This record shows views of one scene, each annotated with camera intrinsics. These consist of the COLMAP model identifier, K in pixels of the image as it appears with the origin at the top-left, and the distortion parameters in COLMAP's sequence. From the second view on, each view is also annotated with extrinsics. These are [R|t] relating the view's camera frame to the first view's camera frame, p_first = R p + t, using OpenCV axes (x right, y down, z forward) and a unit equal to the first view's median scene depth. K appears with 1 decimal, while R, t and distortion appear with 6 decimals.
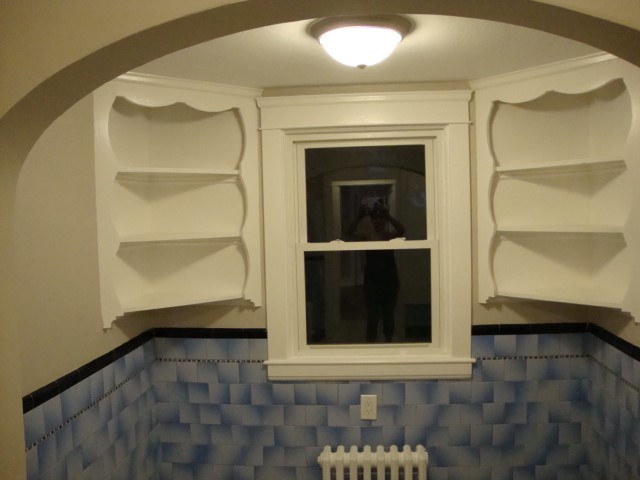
lens RADIAL K [[584.0, 0, 320.3], [0, 584.0, 234.9], [0, 0, 1]] dist [-0.204605, 0.239026]
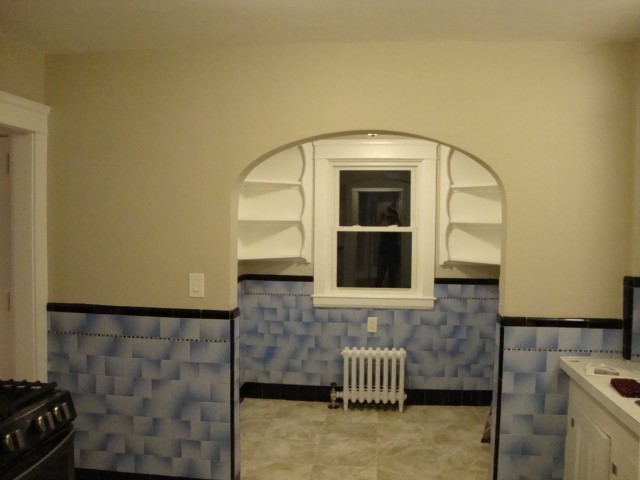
lens RADIAL K [[584.0, 0, 320.3], [0, 584.0, 234.9], [0, 0, 1]] dist [-0.204605, 0.239026]
pose [[0.999030, 0.034798, -0.026966, -0.031210], [-0.034956, 0.999374, -0.005424, 0.051245], [0.026761, 0.006361, 0.999622, -0.707374]]
